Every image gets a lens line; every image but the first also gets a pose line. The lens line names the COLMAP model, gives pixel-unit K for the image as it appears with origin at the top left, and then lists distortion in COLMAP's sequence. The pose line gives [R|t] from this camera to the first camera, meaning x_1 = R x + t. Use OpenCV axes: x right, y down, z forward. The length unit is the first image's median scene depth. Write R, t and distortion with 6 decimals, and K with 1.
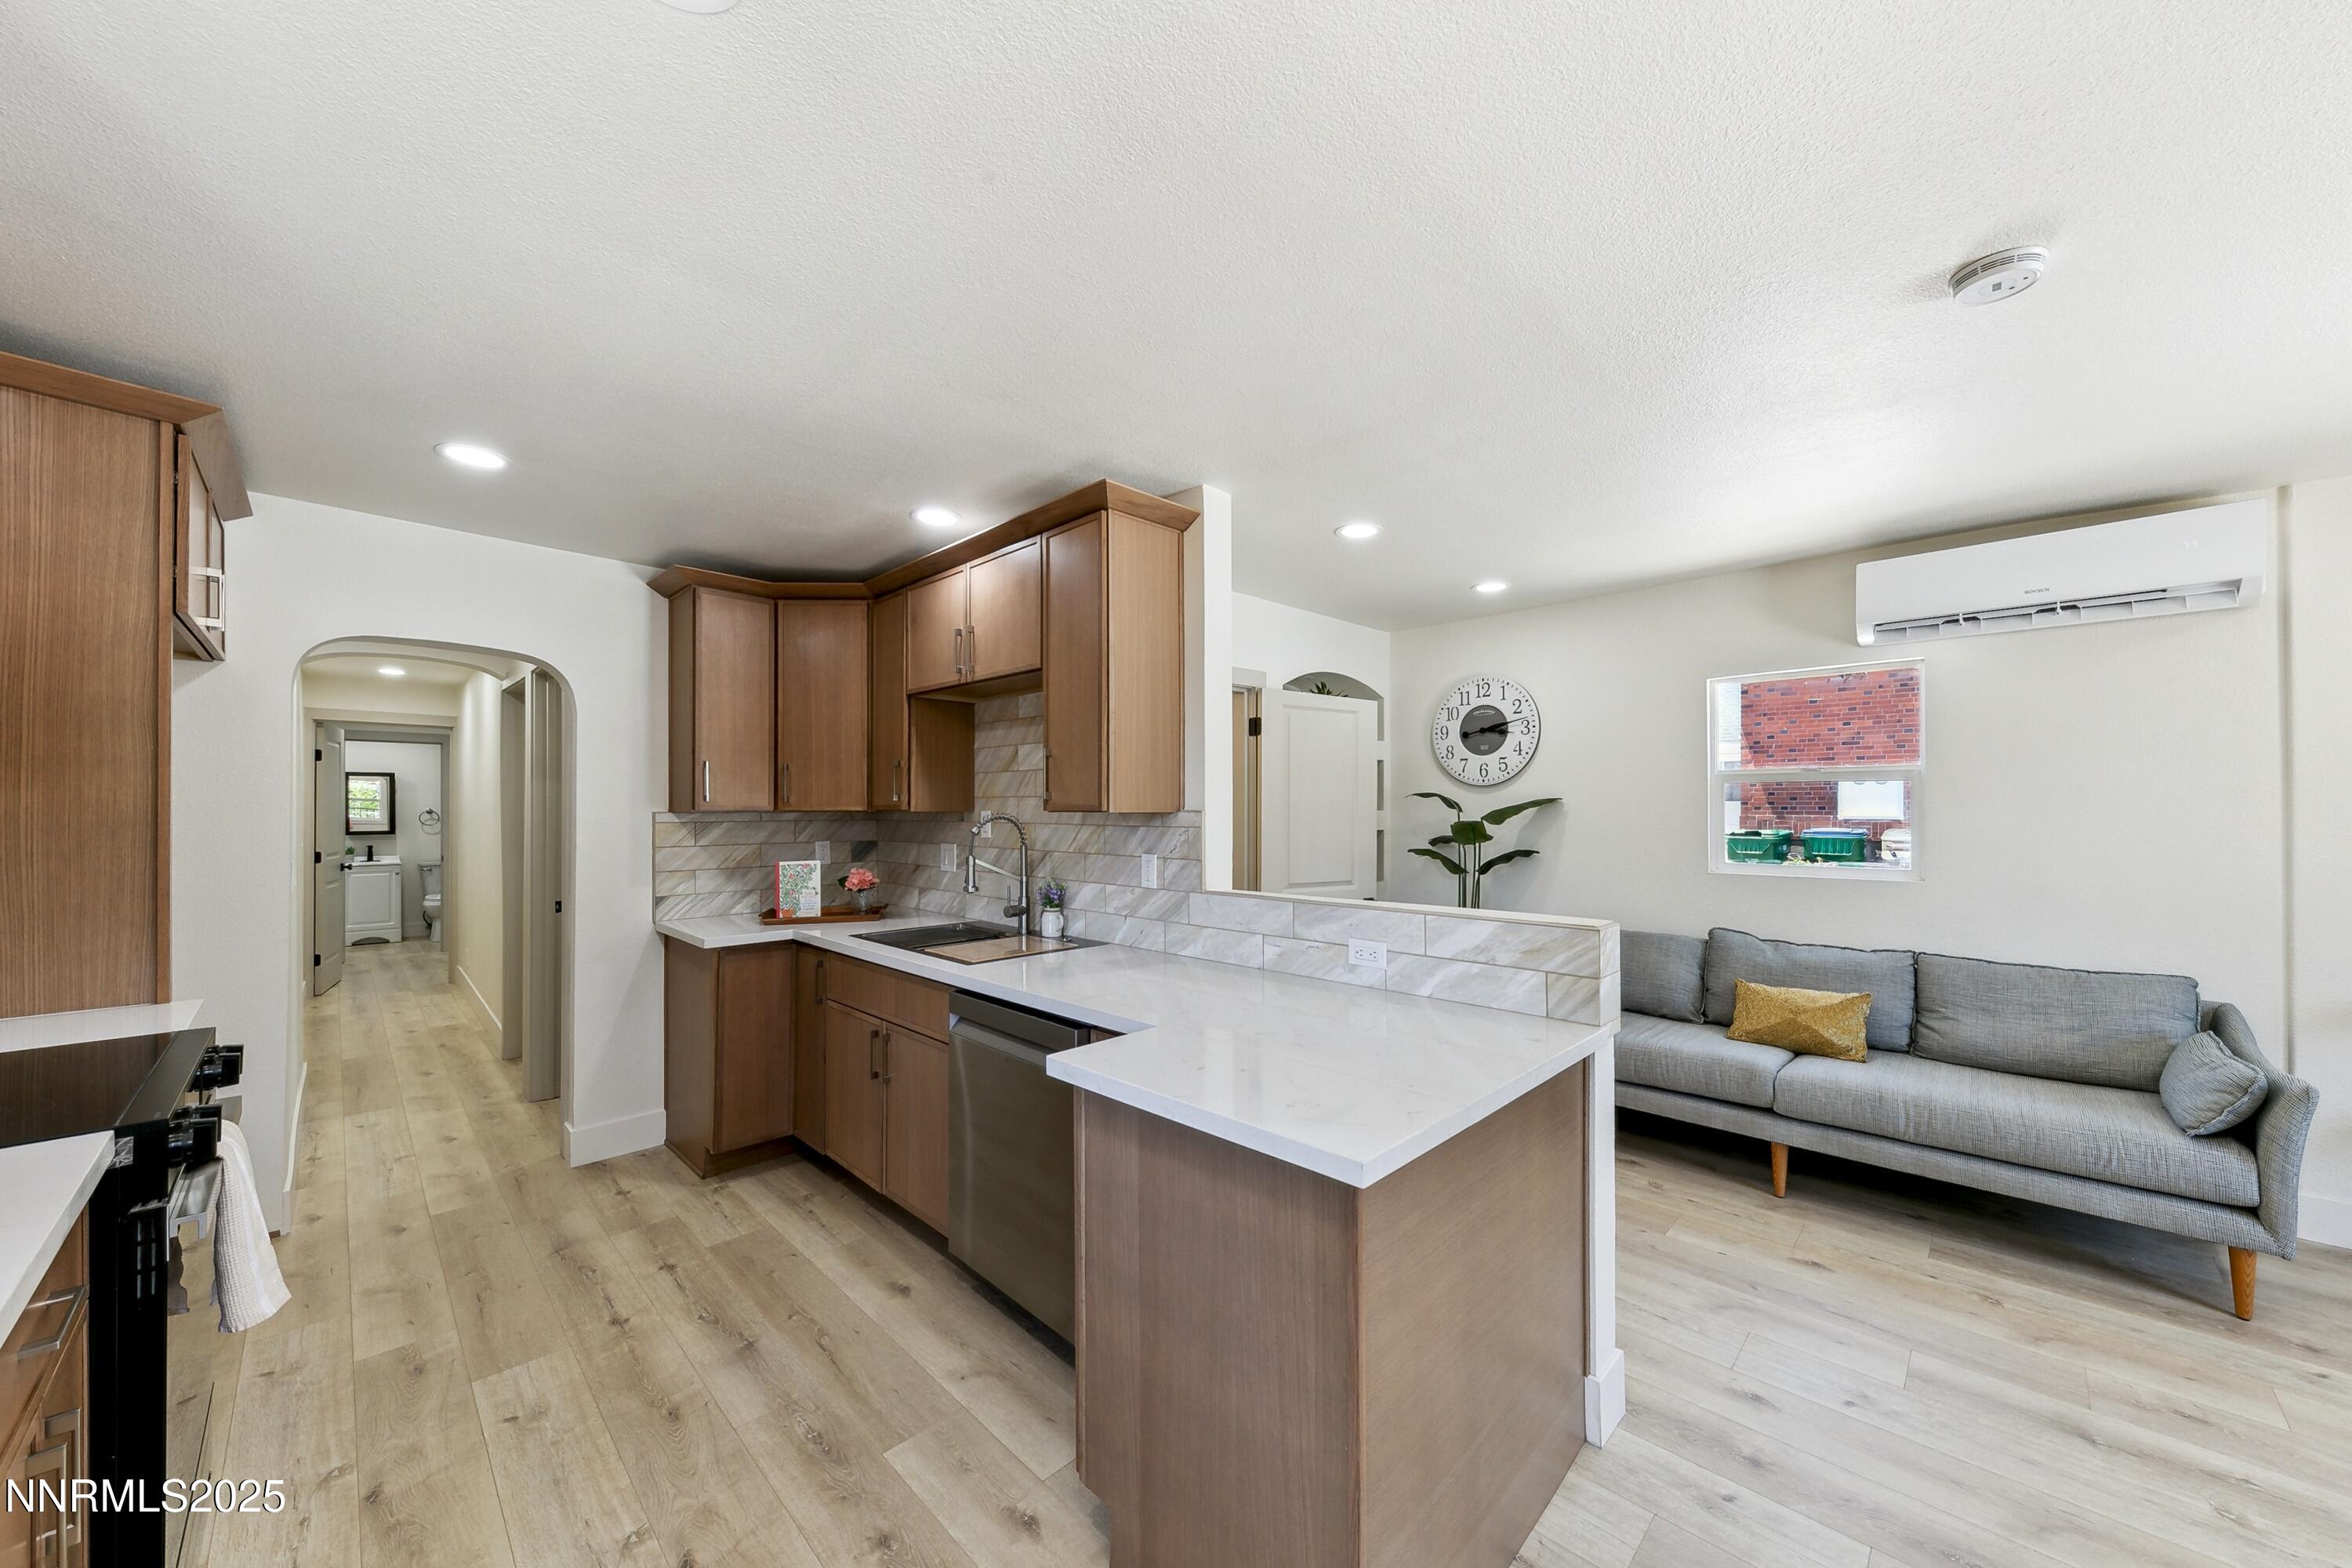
lens RADIAL K [[825.3, 0, 1183.9], [0, 825.3, 804.5], [0, 0, 1]] dist [0.001027, -0.000008]
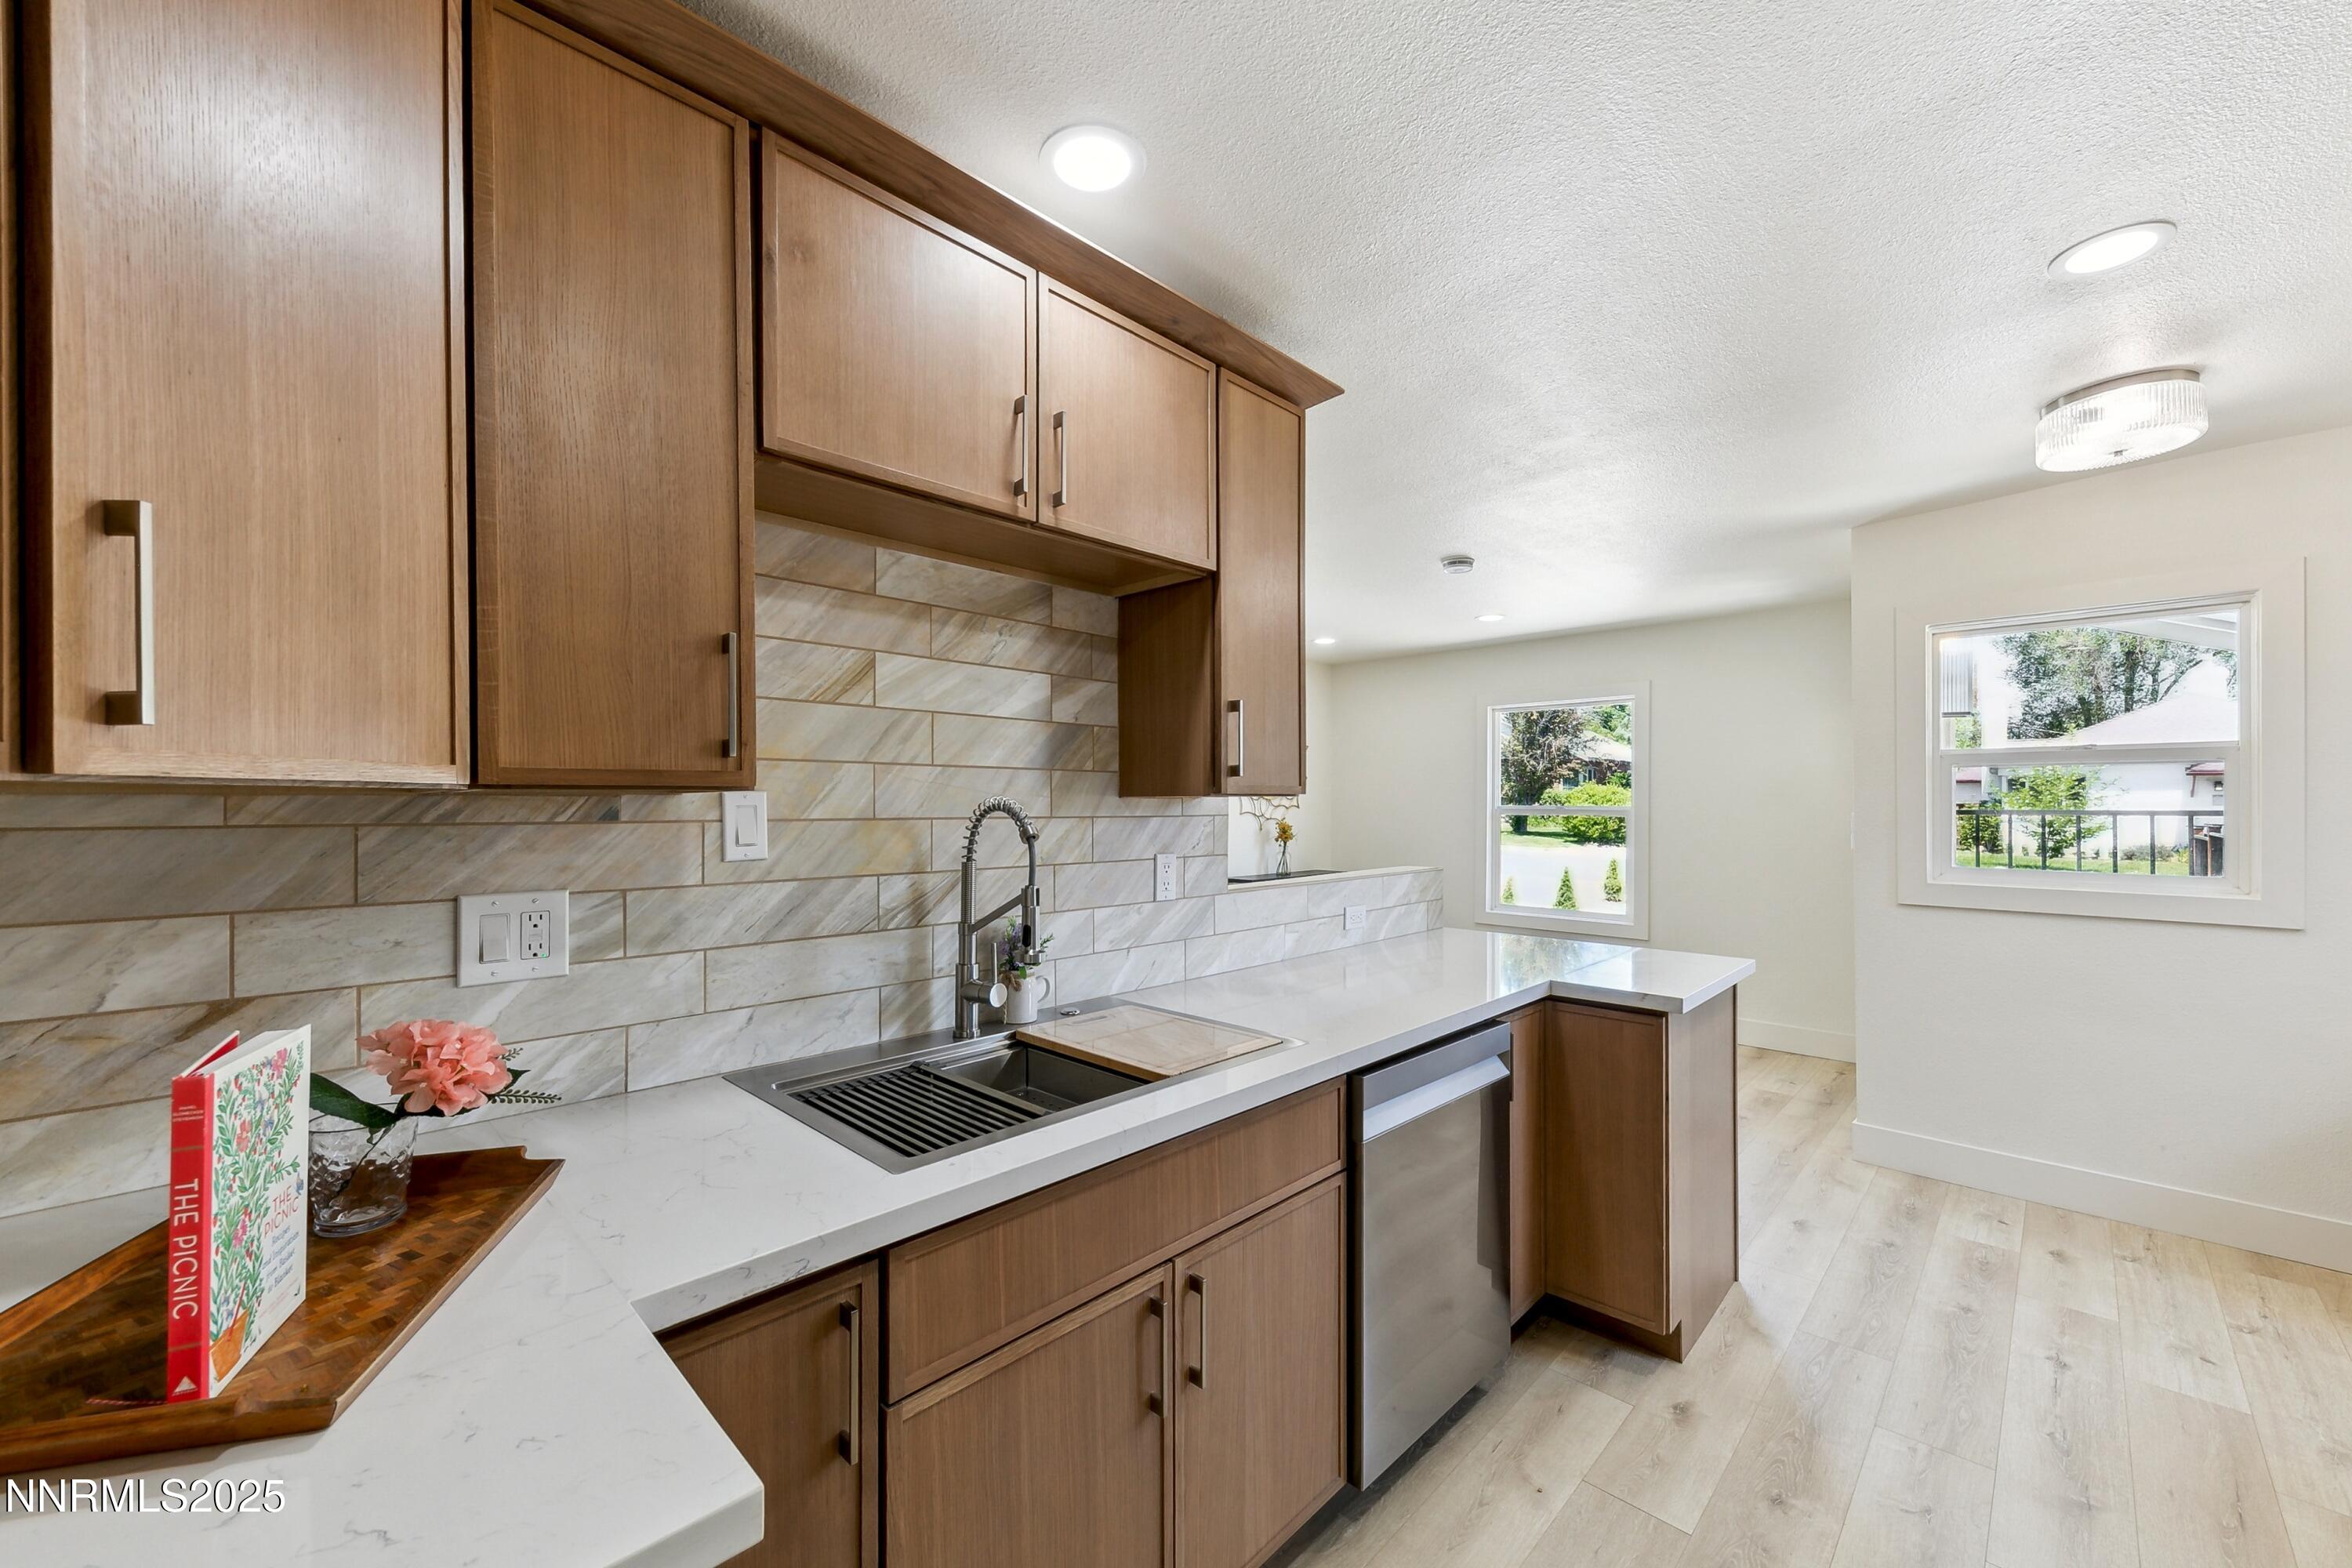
lens RADIAL K [[898.9, 0, 1172.8], [0, 898.9, 801.4], [0, 0, 1]] dist [0.002155, -0.002462]
pose [[0.007209, 0.000336, 0.999974, -0.675451], [-0.006464, 0.999979, -0.000290, 0.010793], [-0.999953, -0.006461, 0.007211, 0.794446]]
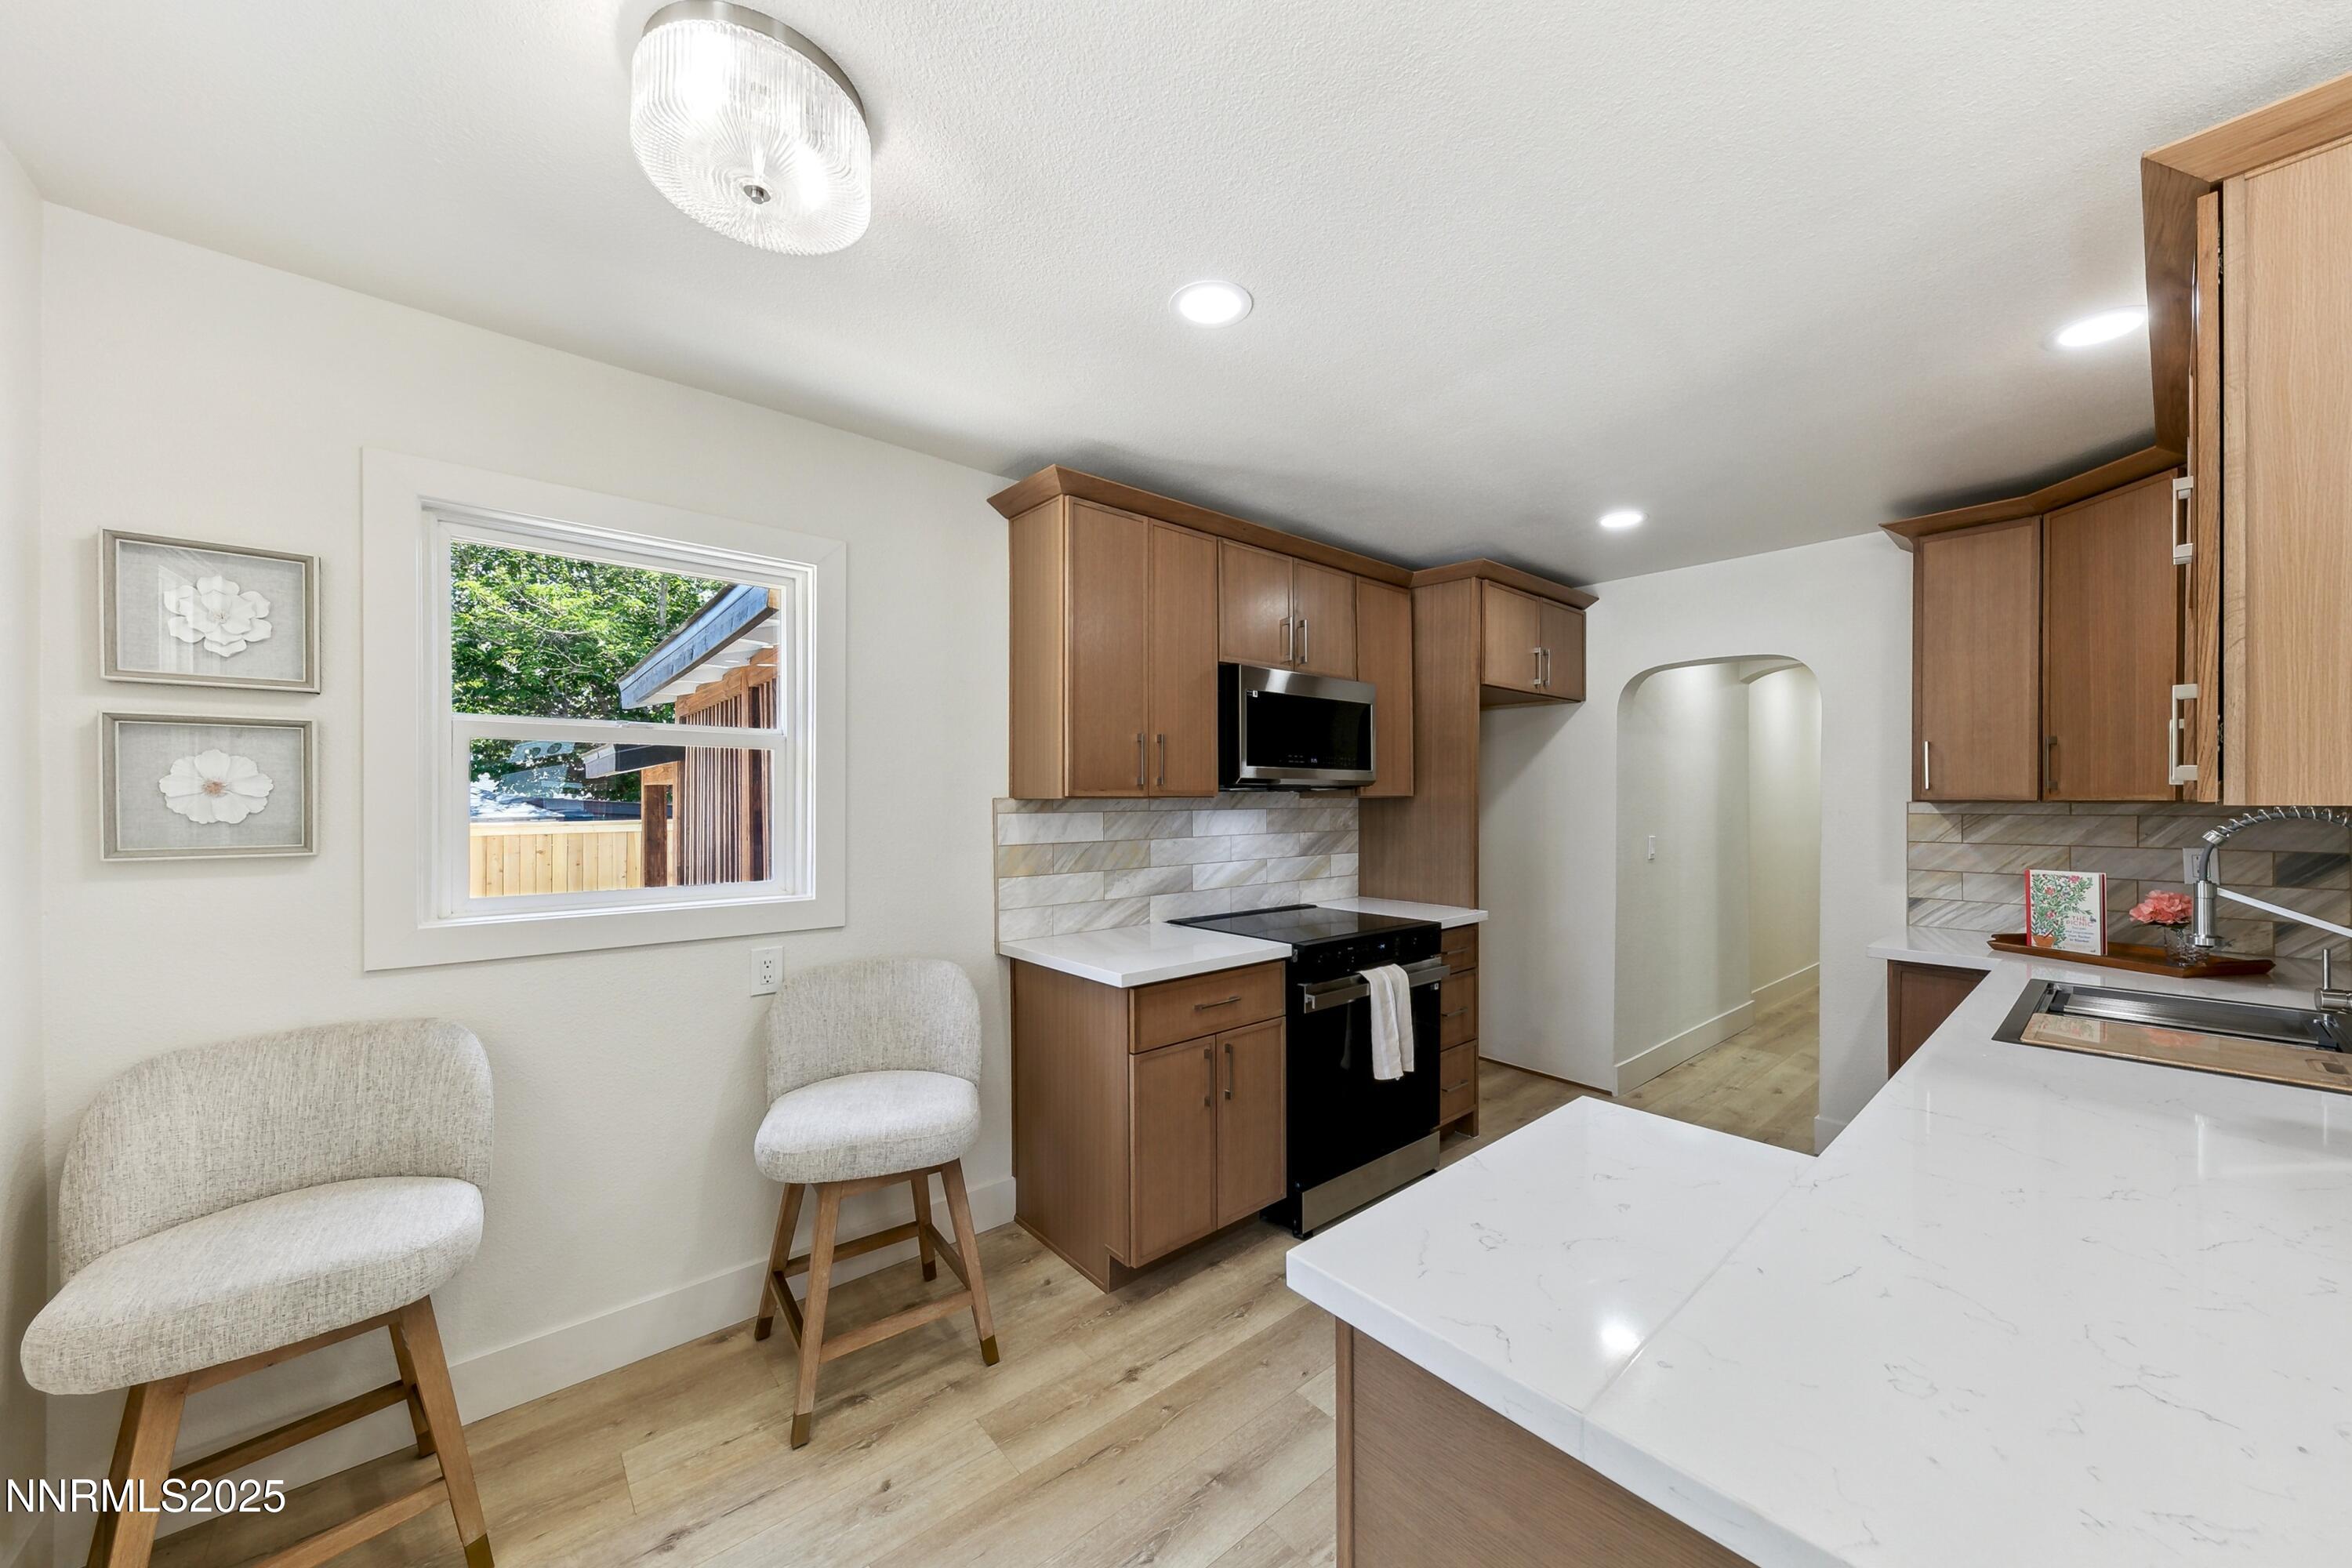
lens RADIAL K [[825.3, 0, 1183.9], [0, 825.3, 804.5], [0, 0, 1]] dist [0.001027, -0.000008]
pose [[-0.088614, 0.006708, -0.996043, 0.316733], [0.006428, 0.999960, 0.006162, 0.001424], [0.996045, -0.005856, -0.088654, 0.307454]]
